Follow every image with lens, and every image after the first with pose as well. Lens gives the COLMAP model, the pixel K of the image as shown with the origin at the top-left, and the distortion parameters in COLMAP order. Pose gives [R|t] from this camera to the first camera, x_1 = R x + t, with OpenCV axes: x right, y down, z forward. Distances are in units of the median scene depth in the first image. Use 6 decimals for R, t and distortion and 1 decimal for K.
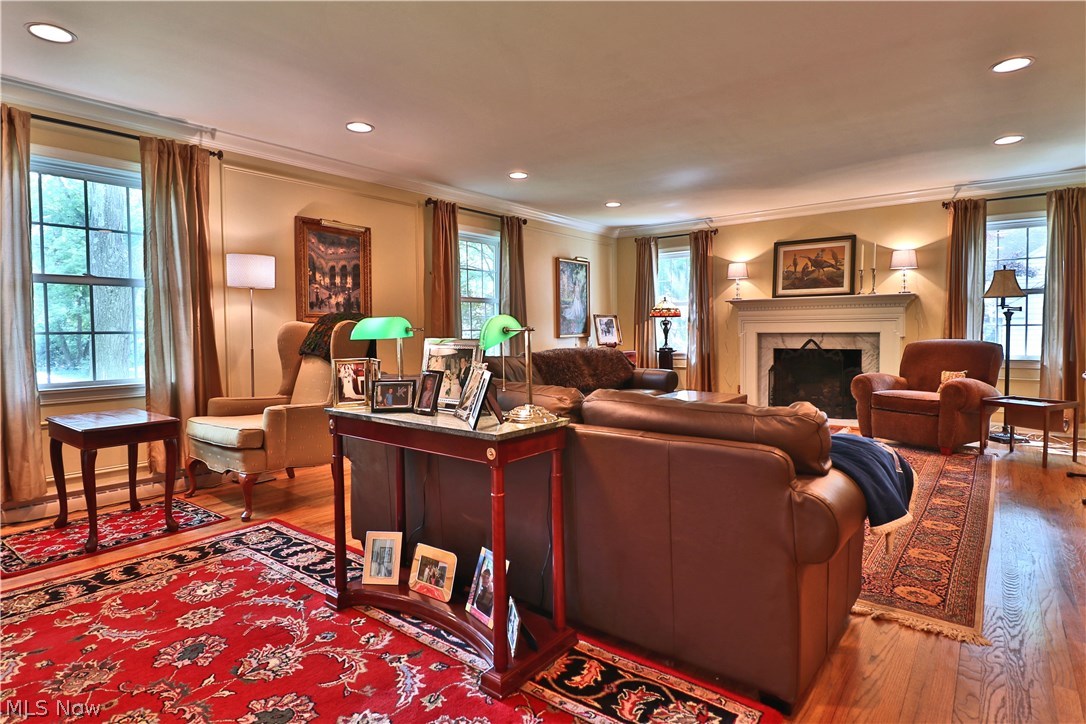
lens RADIAL K [[530.0, 0, 535.3], [0, 530.0, 356.4], [0, 0, 1]] dist [-0.008606, -0.004677]
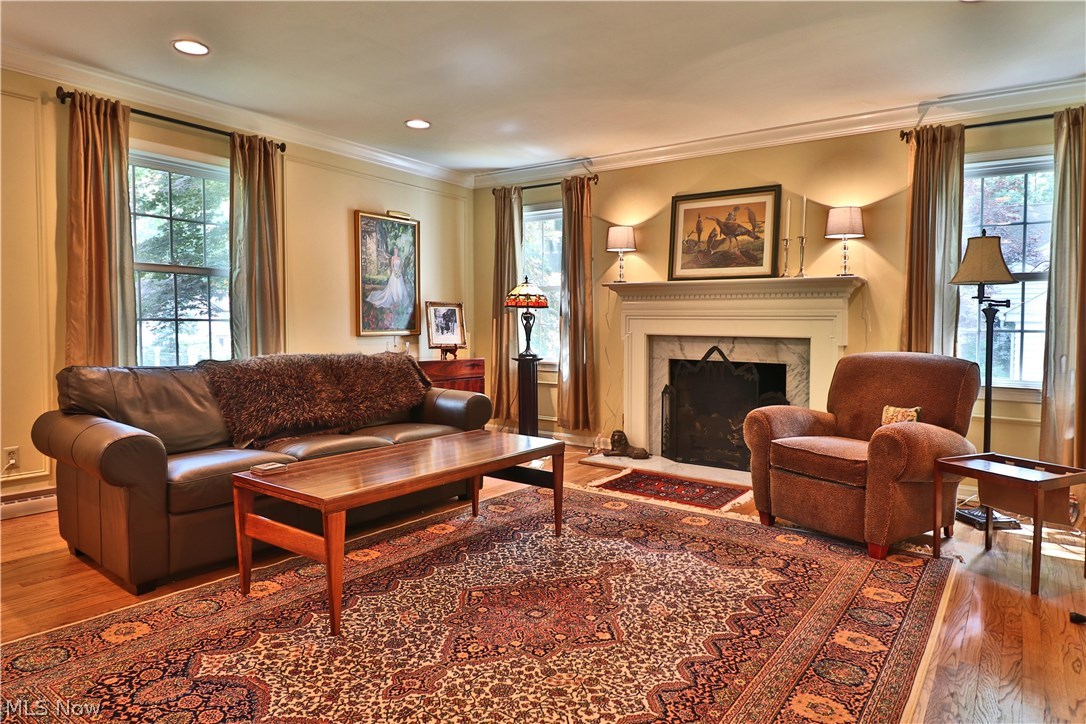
lens RADIAL K [[658.3, 0, 548.9], [0, 658.3, 354.5], [0, 0, 1]] dist [-0.001845, -0.007188]
pose [[0.995183, 0.018852, 0.096204, 0.320640], [-0.018295, 0.999810, -0.006666, -0.017832], [-0.096311, 0.004874, 0.995339, 0.295326]]
